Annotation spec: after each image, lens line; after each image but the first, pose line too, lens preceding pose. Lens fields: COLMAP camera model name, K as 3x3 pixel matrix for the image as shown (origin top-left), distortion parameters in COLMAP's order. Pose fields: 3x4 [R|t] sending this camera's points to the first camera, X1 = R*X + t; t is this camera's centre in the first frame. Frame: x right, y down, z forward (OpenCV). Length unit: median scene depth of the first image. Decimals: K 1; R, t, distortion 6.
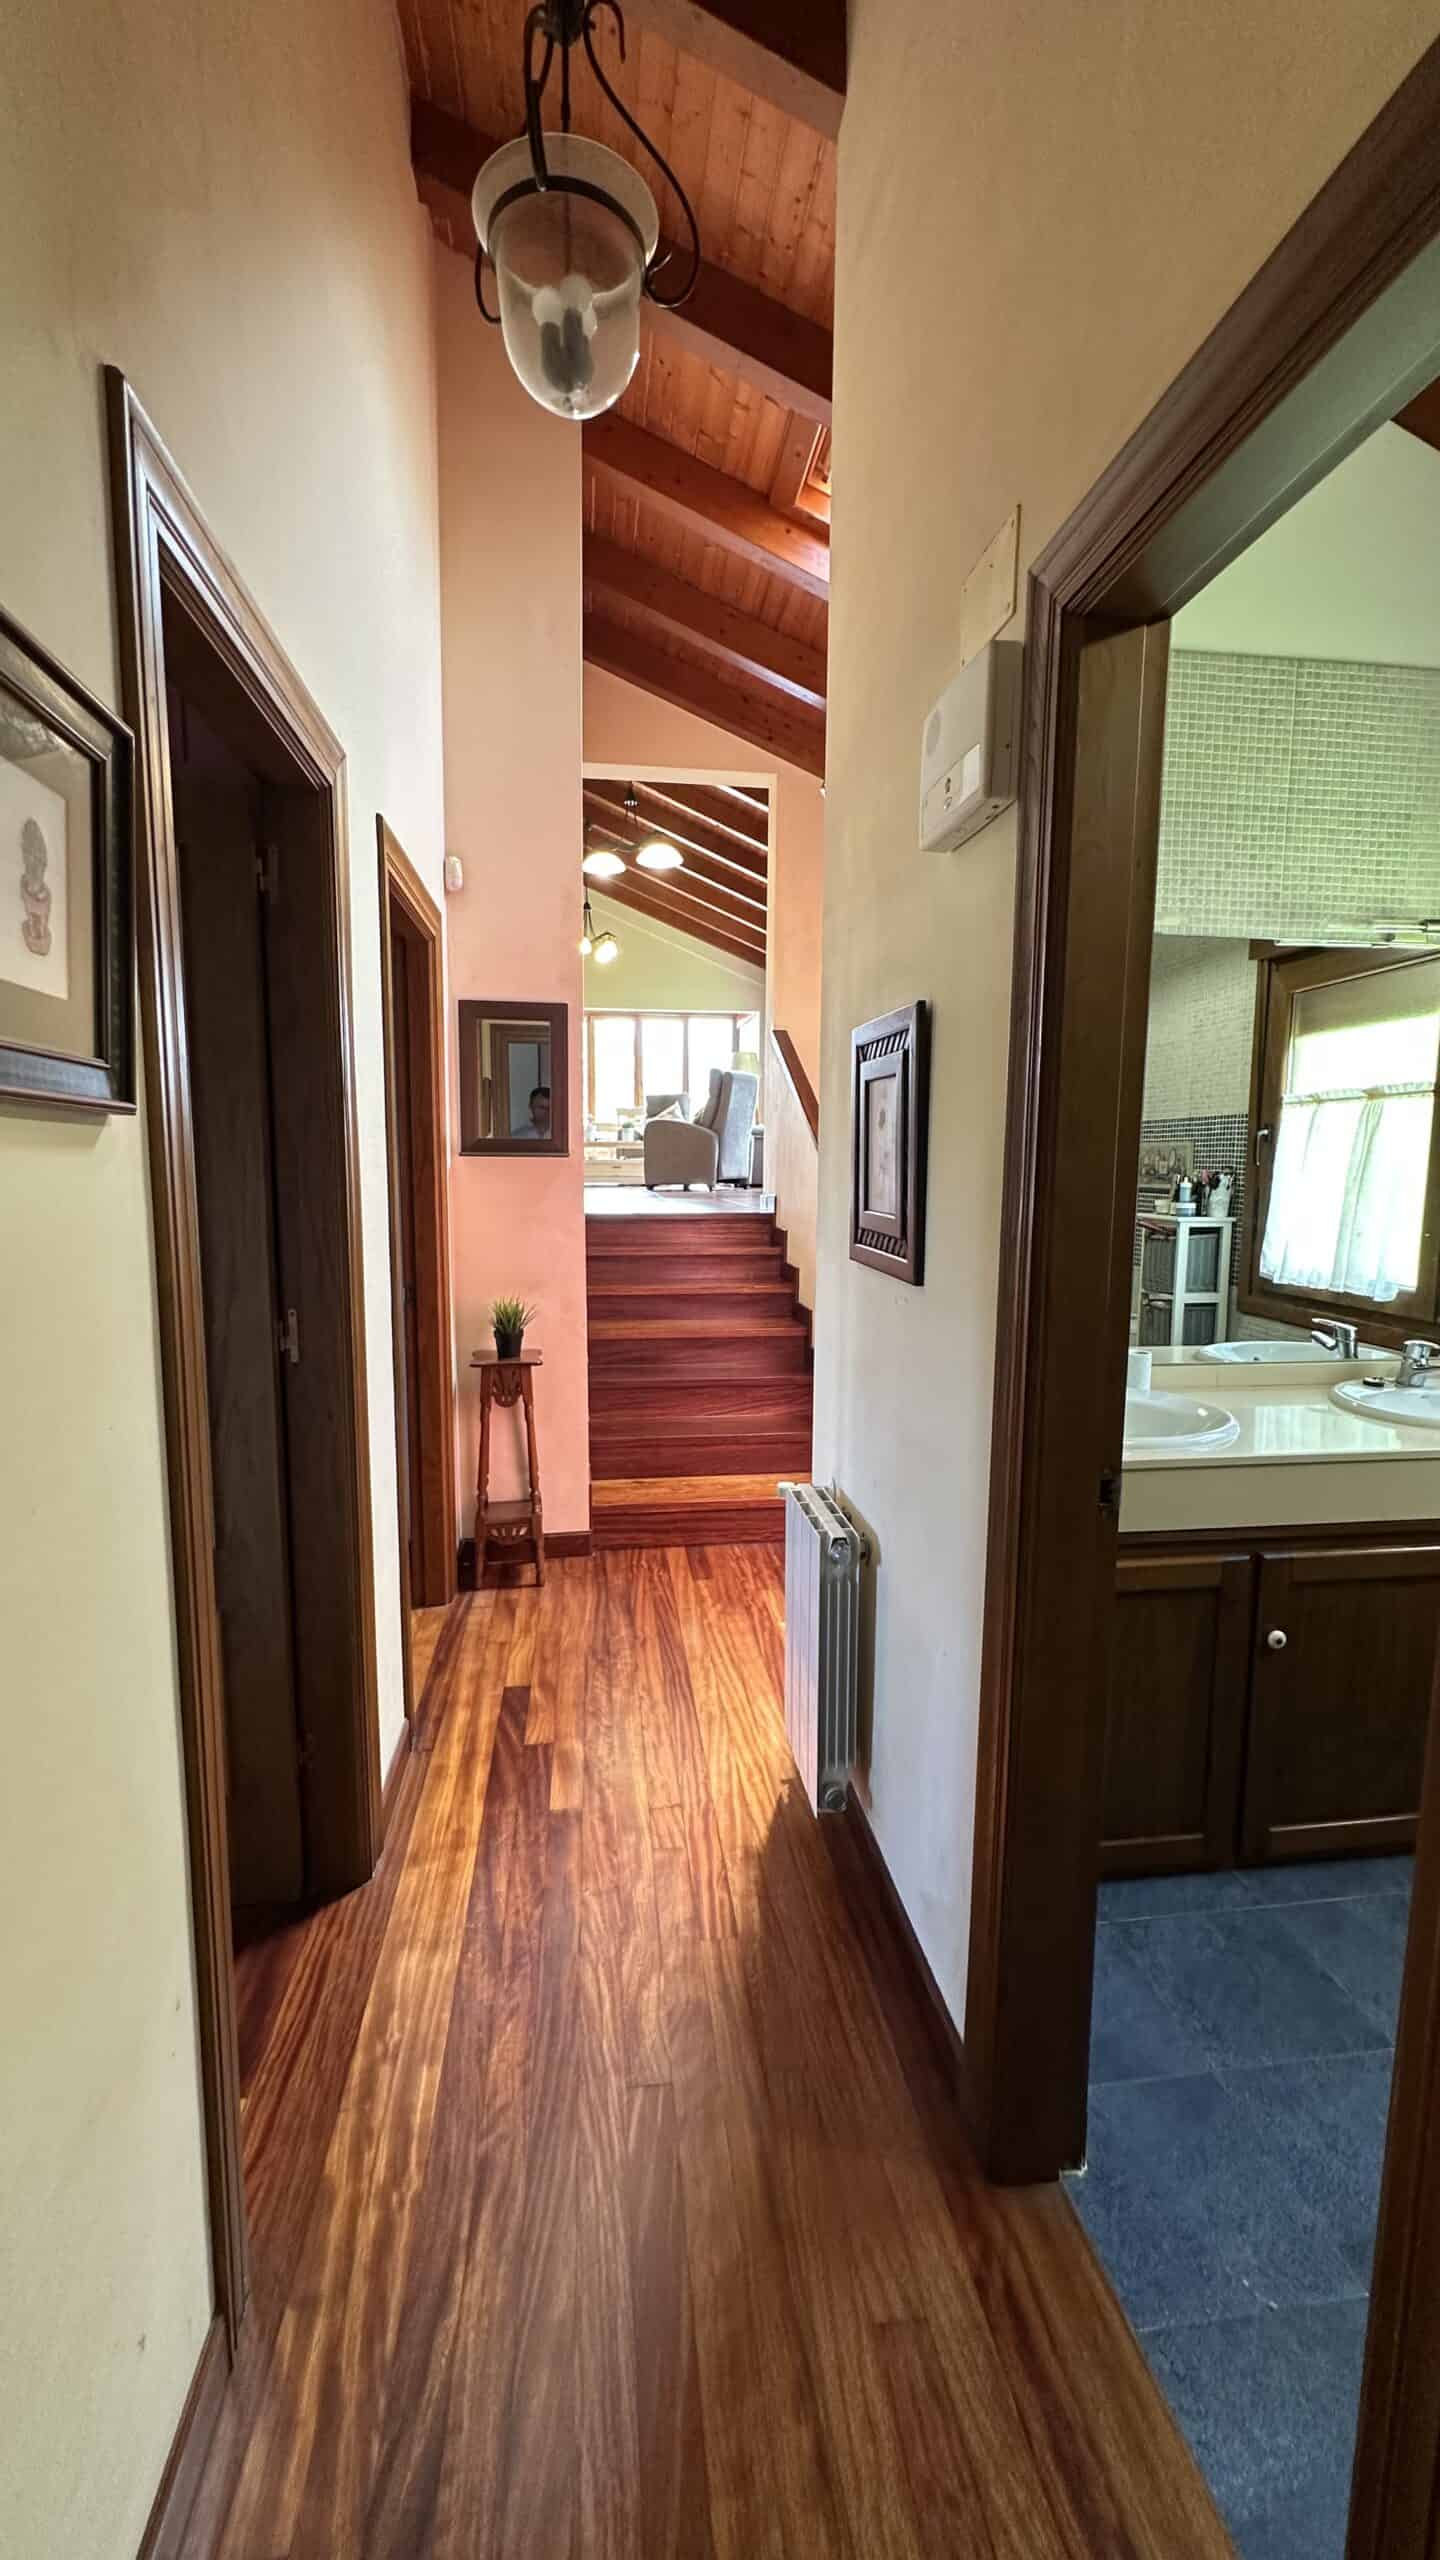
lens RADIAL K [[1036.7, 0, 720.0], [0, 1036.7, 1280.0], [0, 0, 1]] dist [-0.001537, -0.000020]
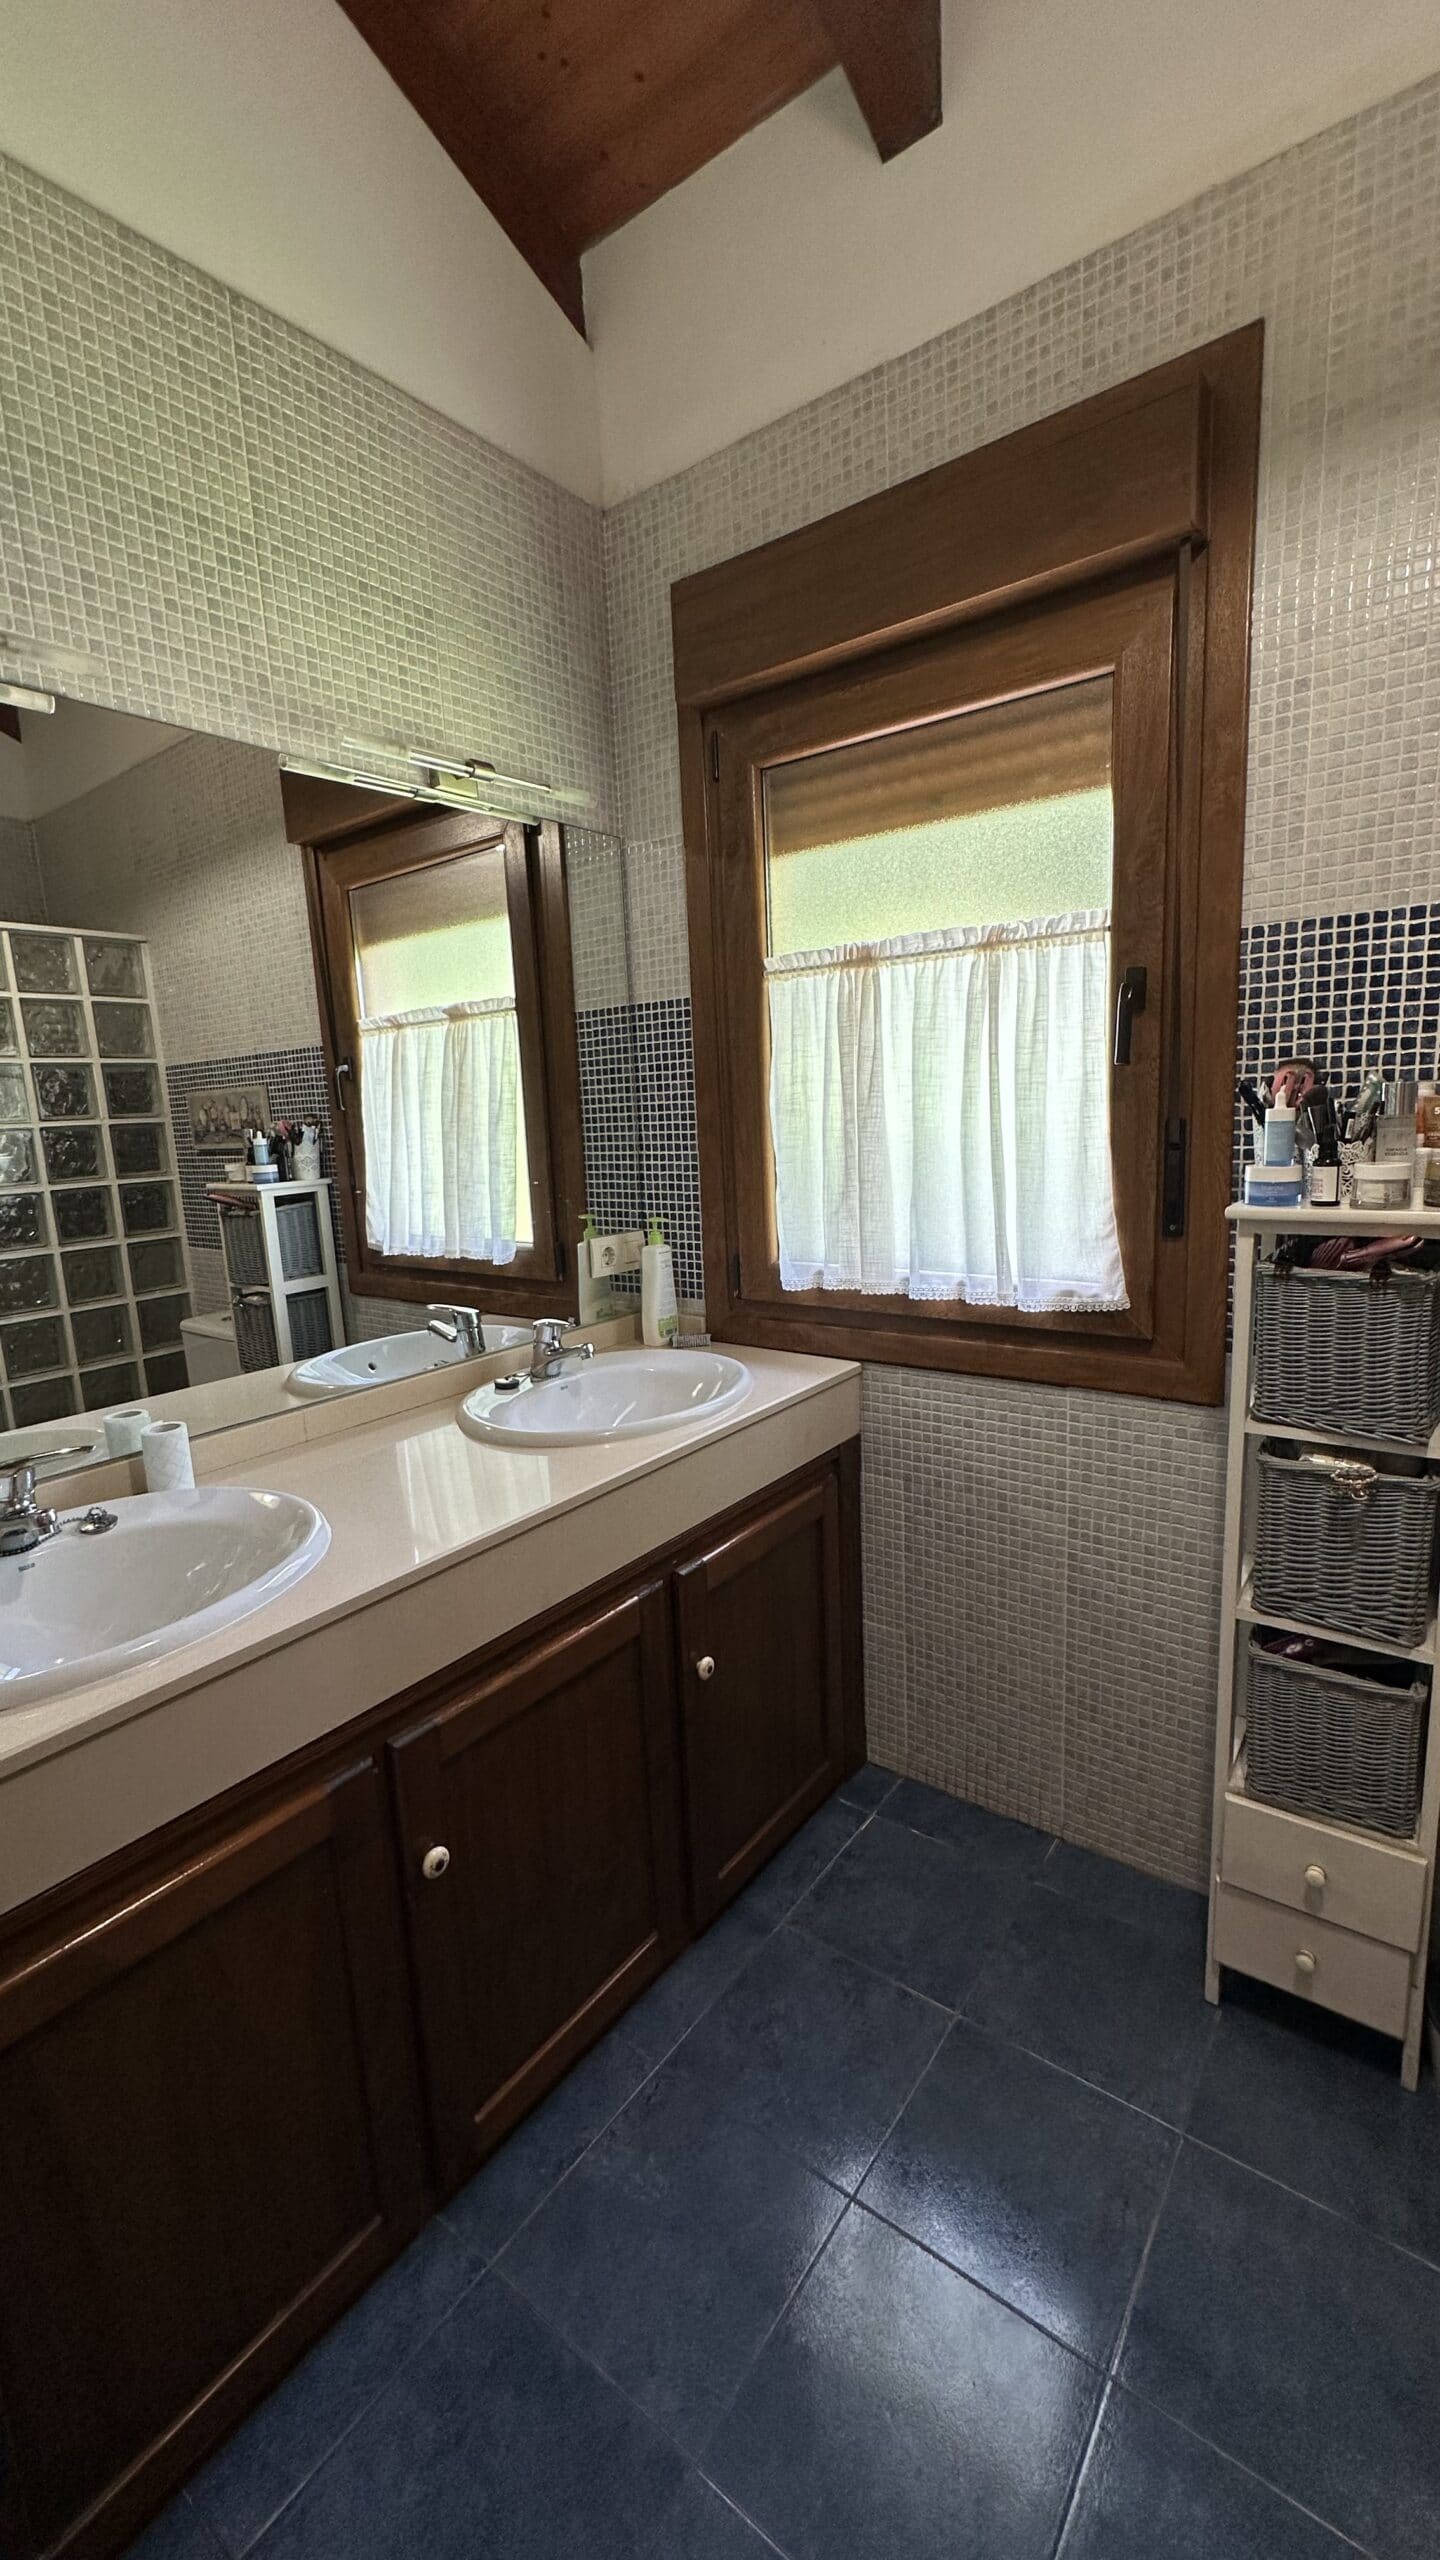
lens RADIAL K [[1019.5, 0, 712.3], [0, 1019.5, 1272.7], [0, 0, 1]] dist [-0.002575, -0.000209]
pose [[0.709986, -0.156360, 0.686638, 0.165442], [0.135091, 0.987171, 0.085113, -0.016371], [-0.691137, 0.032329, 0.722000, 0.246563]]
